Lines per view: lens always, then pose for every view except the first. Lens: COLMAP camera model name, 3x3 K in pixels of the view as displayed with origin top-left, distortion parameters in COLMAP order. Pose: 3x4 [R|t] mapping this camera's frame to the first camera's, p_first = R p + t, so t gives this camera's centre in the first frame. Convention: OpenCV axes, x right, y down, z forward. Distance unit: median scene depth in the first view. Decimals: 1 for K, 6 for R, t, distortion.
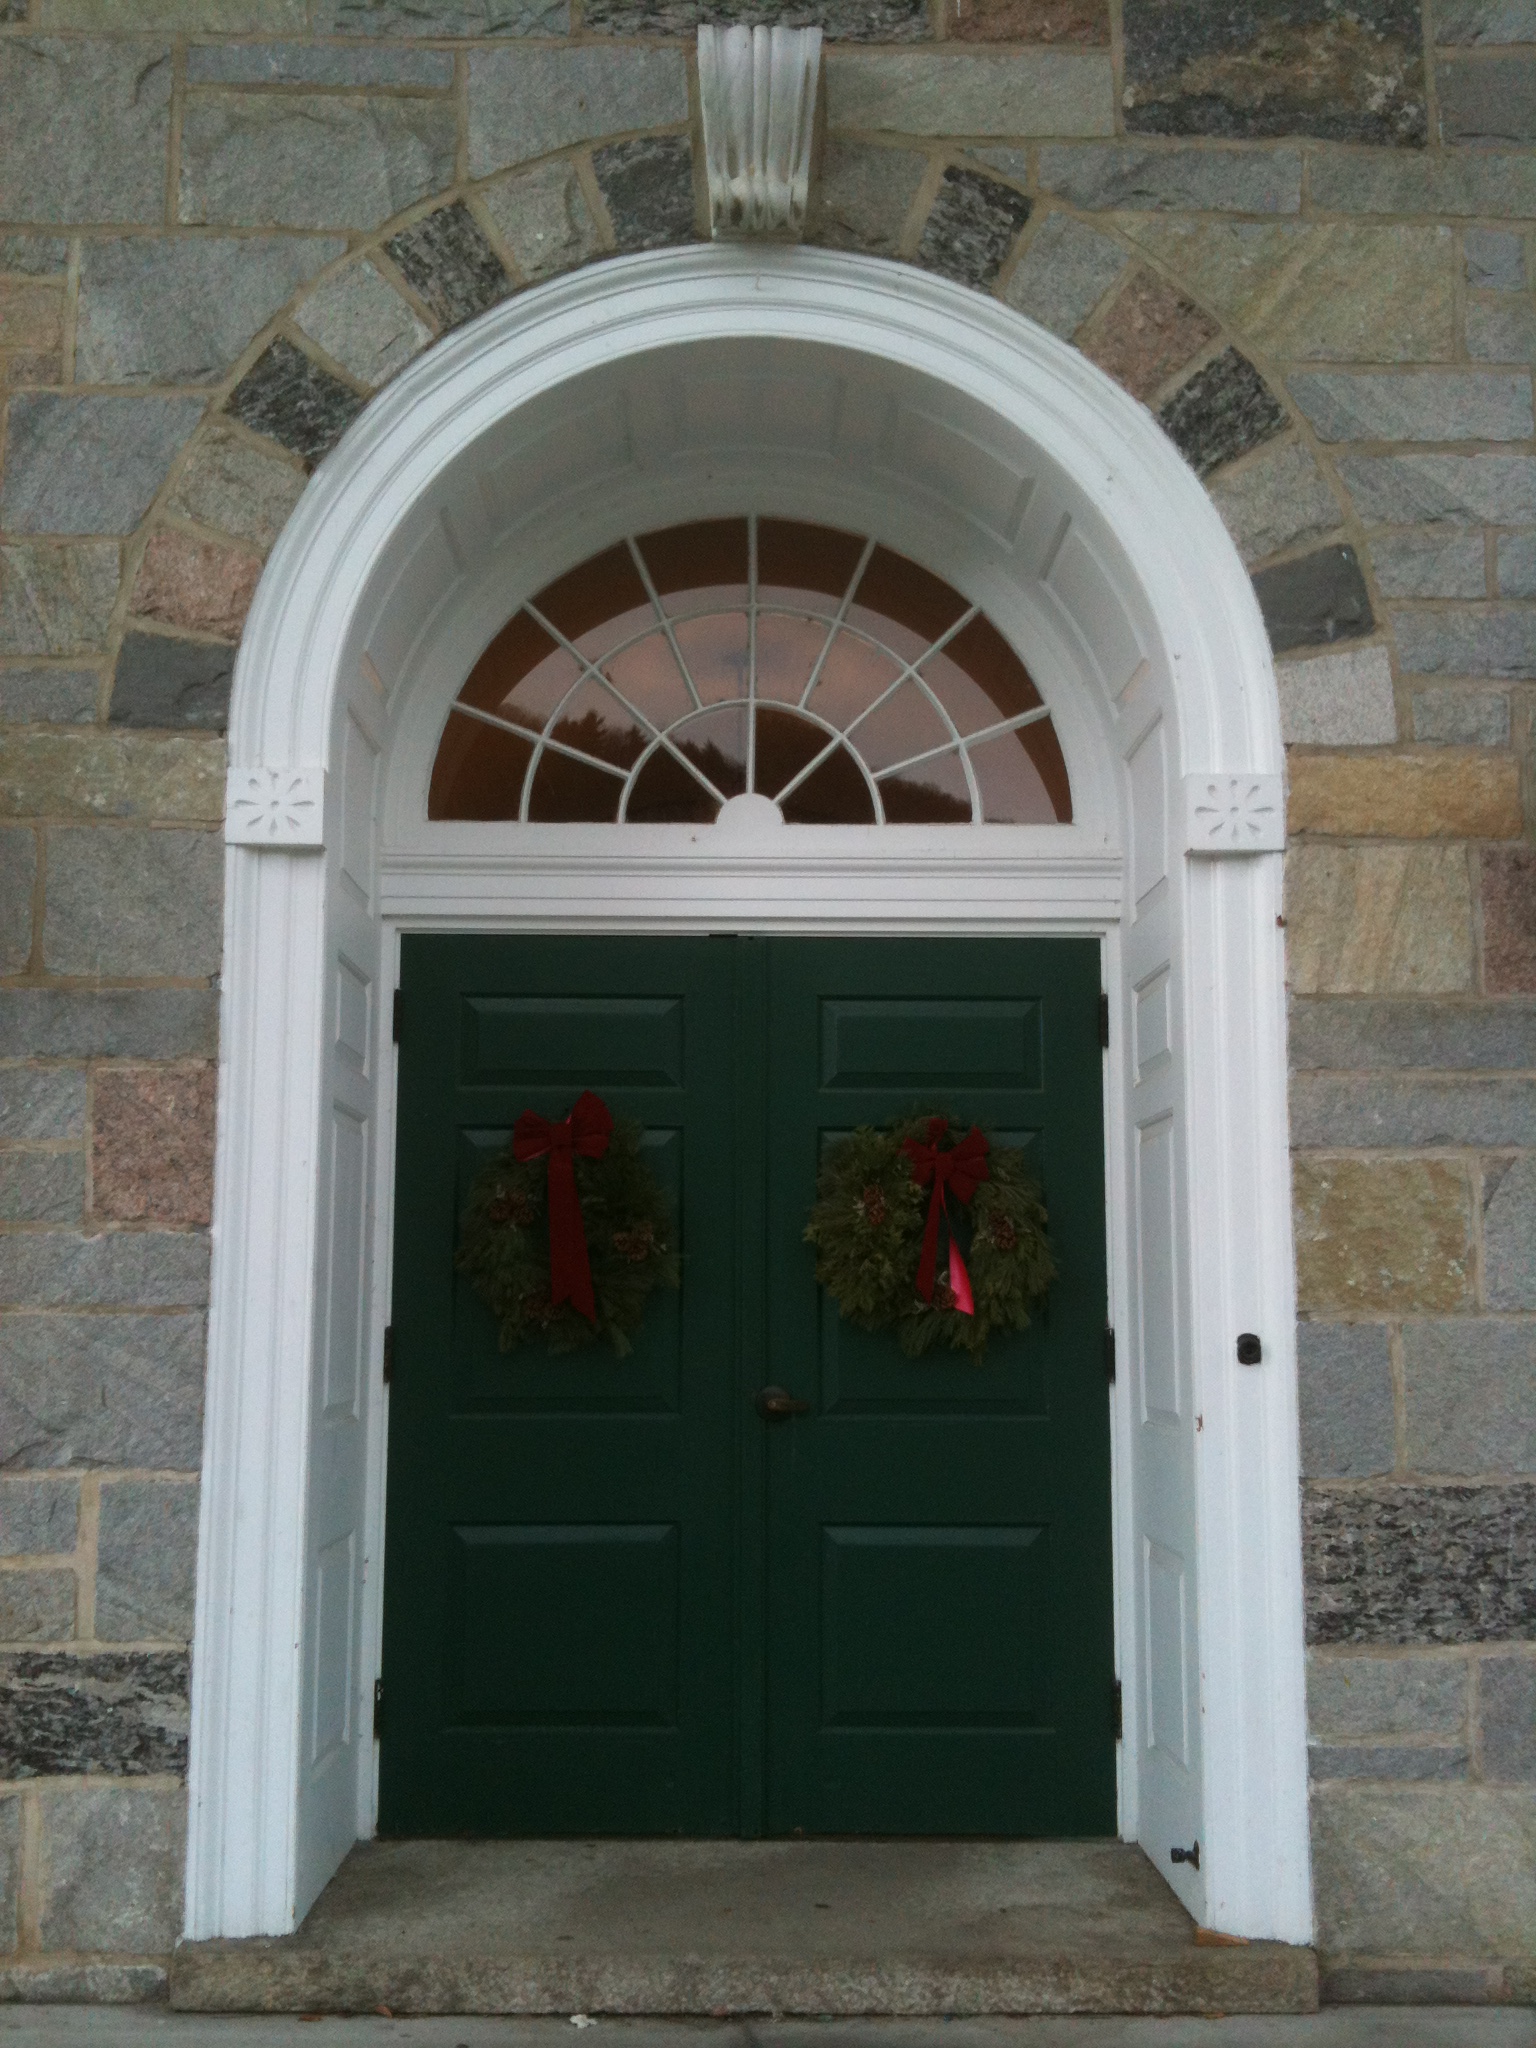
lens RADIAL K [[2015.6, 0, 711.1], [0, 2015.6, 1053.3], [0, 0, 1]] dist [0.109831, -0.289890]
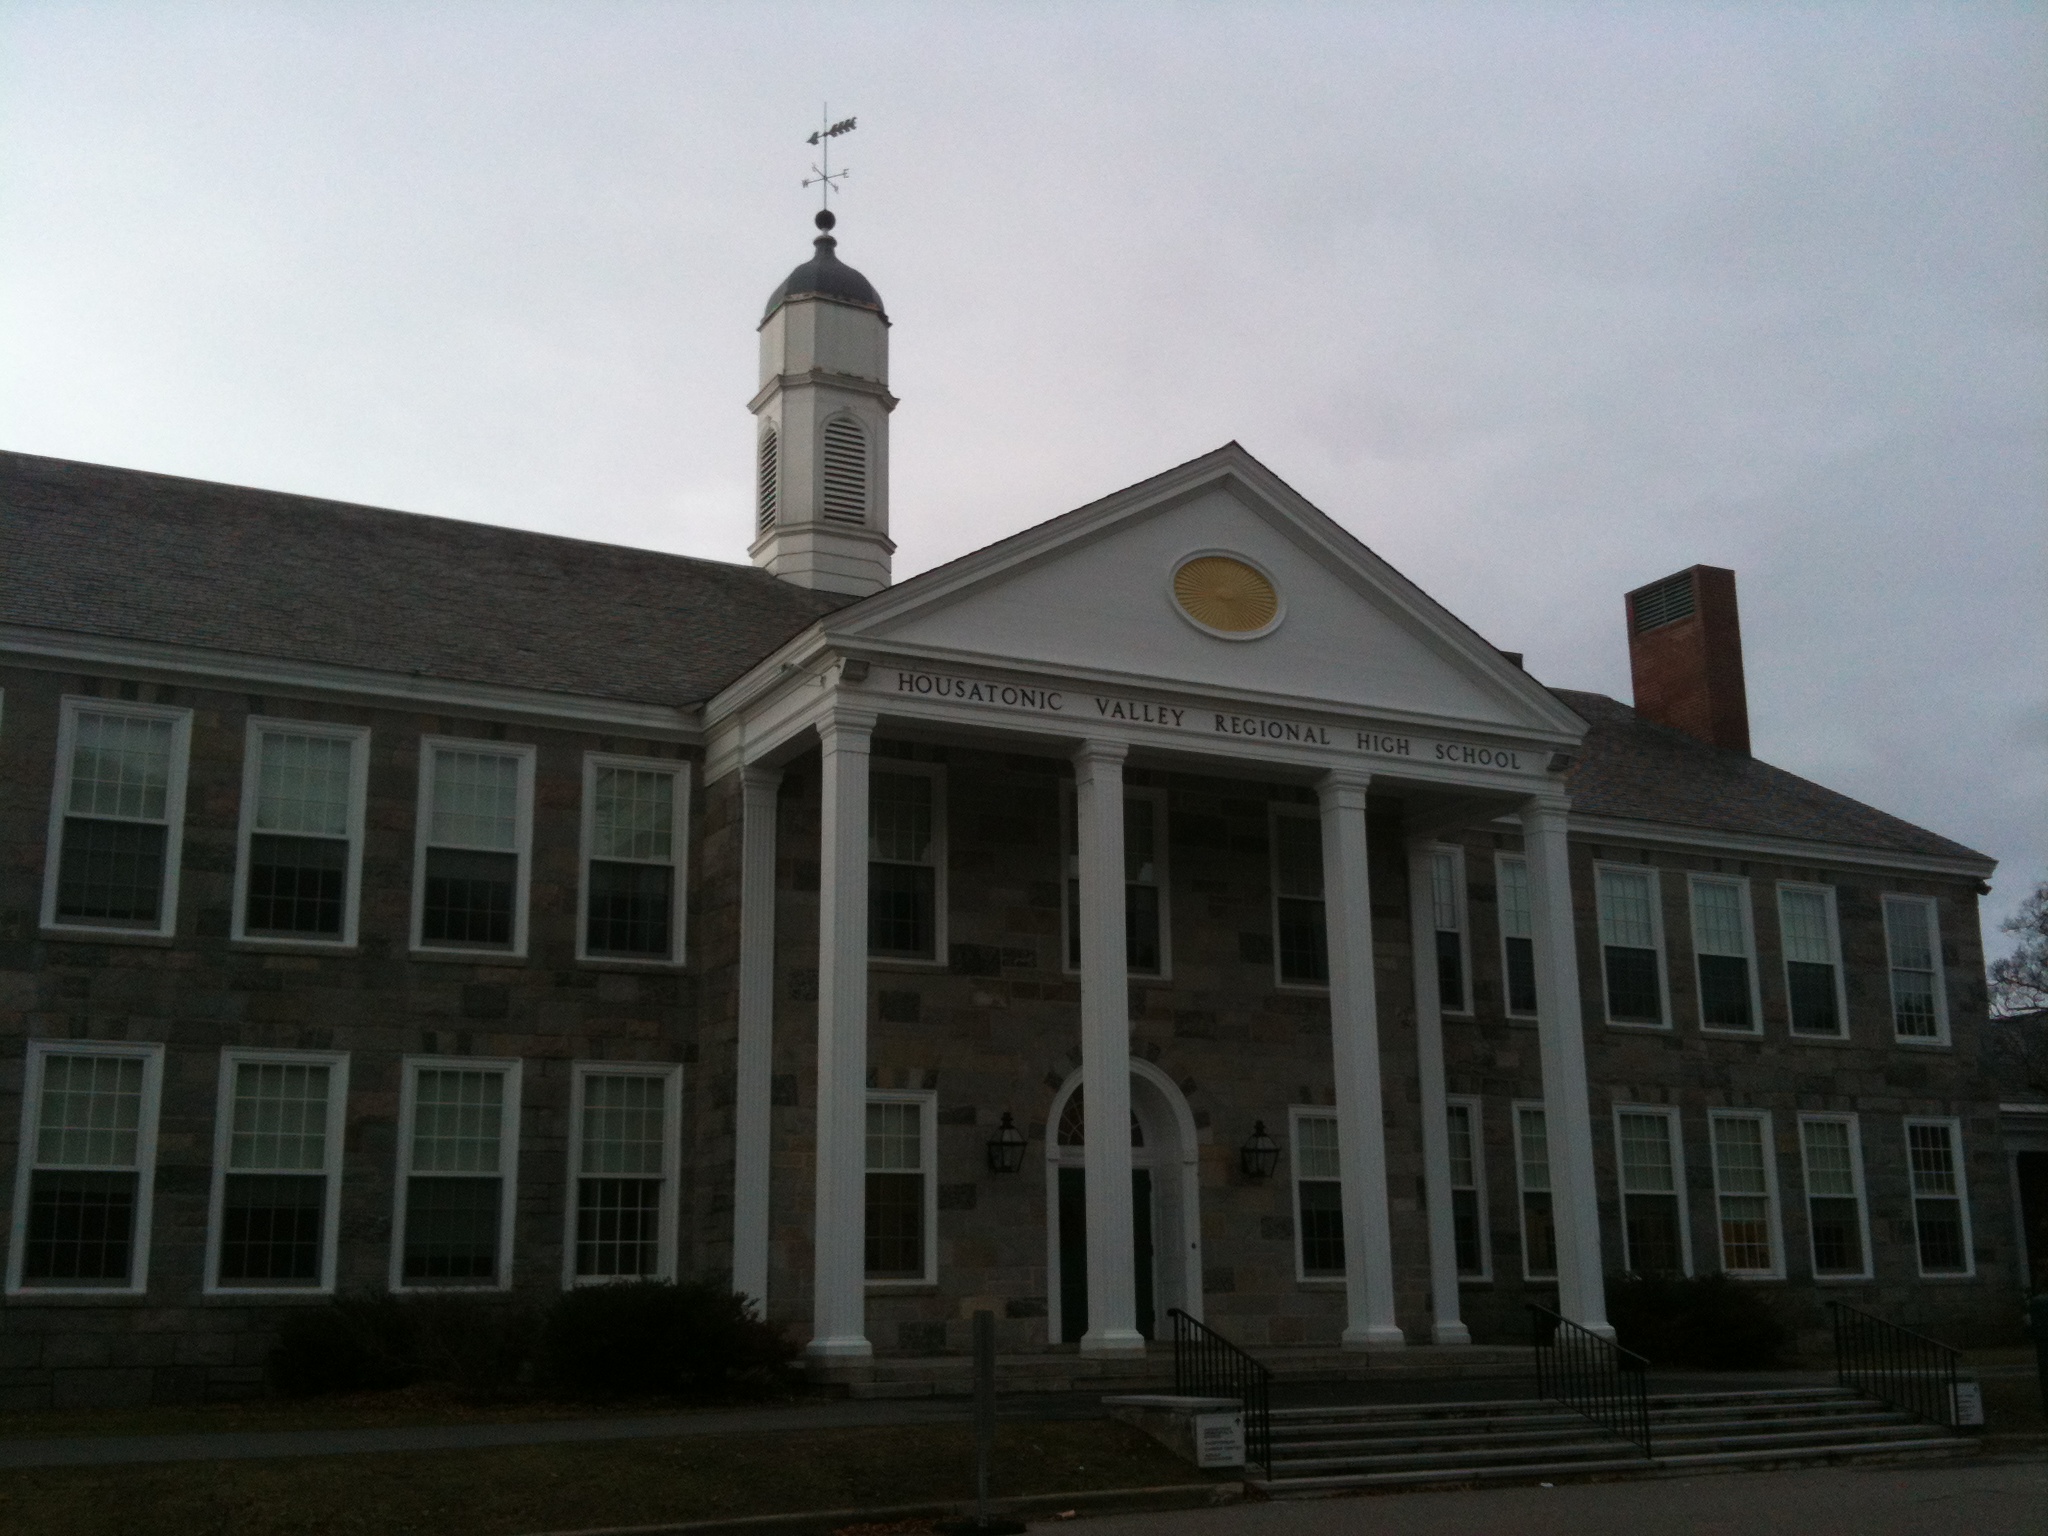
lens RADIAL K [[2081.1, 0, 1064.8], [0, 2081.1, 777.5], [0, 0, 1]] dist [0.158216, -0.466306]
pose [[0.888683, 0.094997, 0.448574, -2.975246], [-0.031284, 0.988585, -0.147379, -0.300182], [-0.457454, 0.116940, 0.881510, -4.451370]]
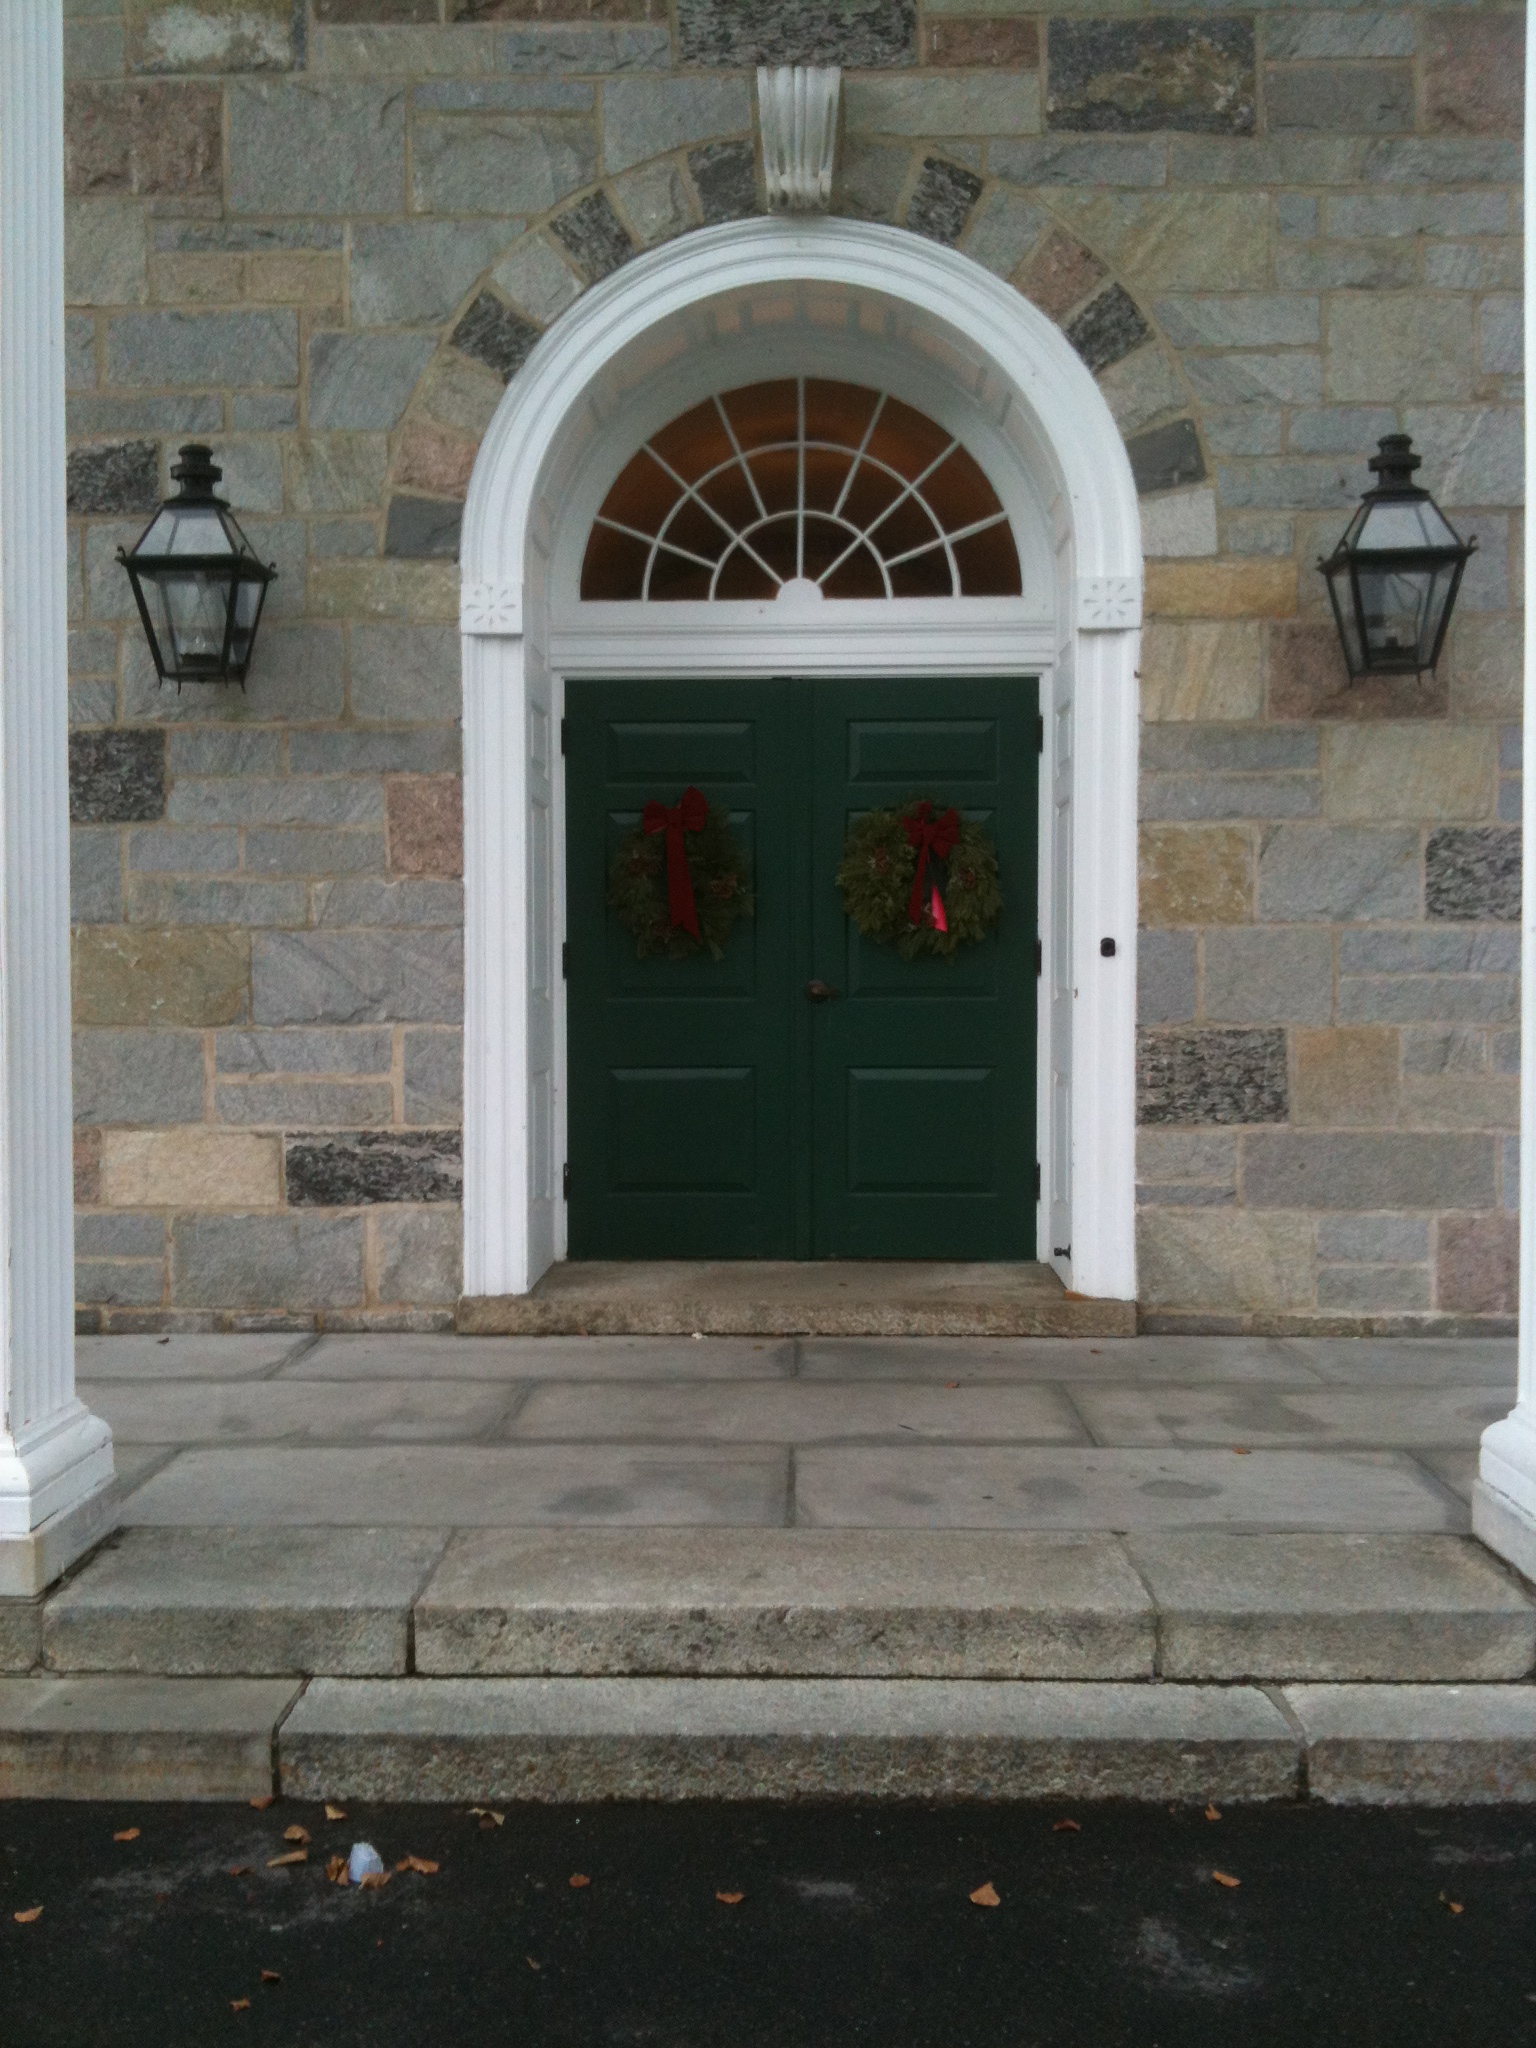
lens RADIAL K [[2081.1, 0, 726.5], [0, 2081.1, 996.8], [0, 0, 1]] dist [0.158216, -0.466306]
pose [[0.999238, -0.006400, -0.038510, 0.026247], [0.011674, 0.990319, 0.138315, -0.045675], [0.037252, -0.138660, 0.989639, -0.625258]]
